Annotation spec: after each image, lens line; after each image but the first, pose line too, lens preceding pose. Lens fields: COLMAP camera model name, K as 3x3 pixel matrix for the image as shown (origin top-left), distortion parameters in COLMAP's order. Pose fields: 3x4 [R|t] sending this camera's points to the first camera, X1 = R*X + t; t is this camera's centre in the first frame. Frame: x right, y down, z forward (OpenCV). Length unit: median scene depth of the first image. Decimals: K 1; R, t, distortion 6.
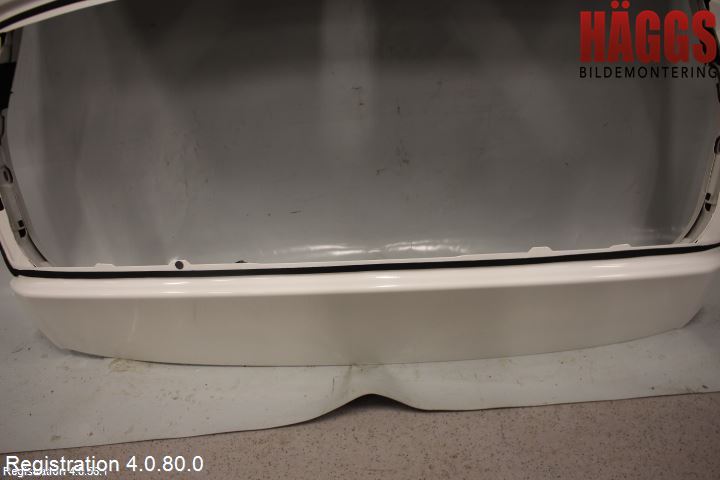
lens RADIAL K [[602.8, 0, 360.0], [0, 602.8, 240.0], [0, 0, 1]] dist [-0.170657, 0.135981]
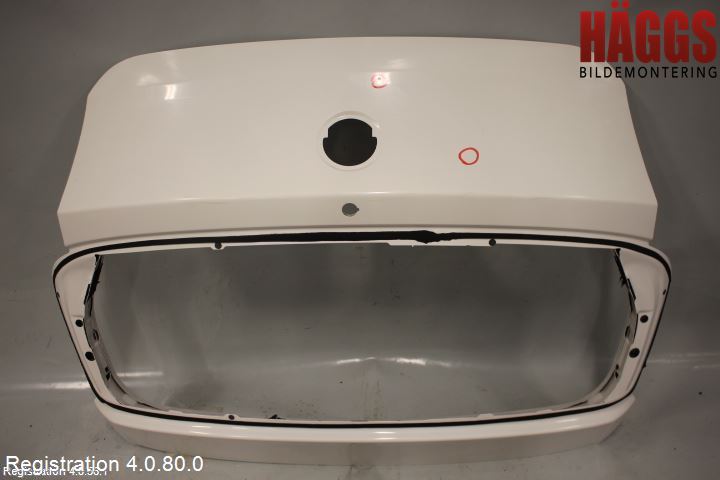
lens RADIAL K [[652.3, 0, 360.0], [0, 652.3, 240.0], [0, 0, 1]] dist [-0.128174, 0.012679]
pose [[0.999787, 0.020611, 0.001067, -0.006924], [-0.020596, 0.993078, 0.115639, -0.484897], [0.001324, -0.115636, 0.993291, -0.409689]]
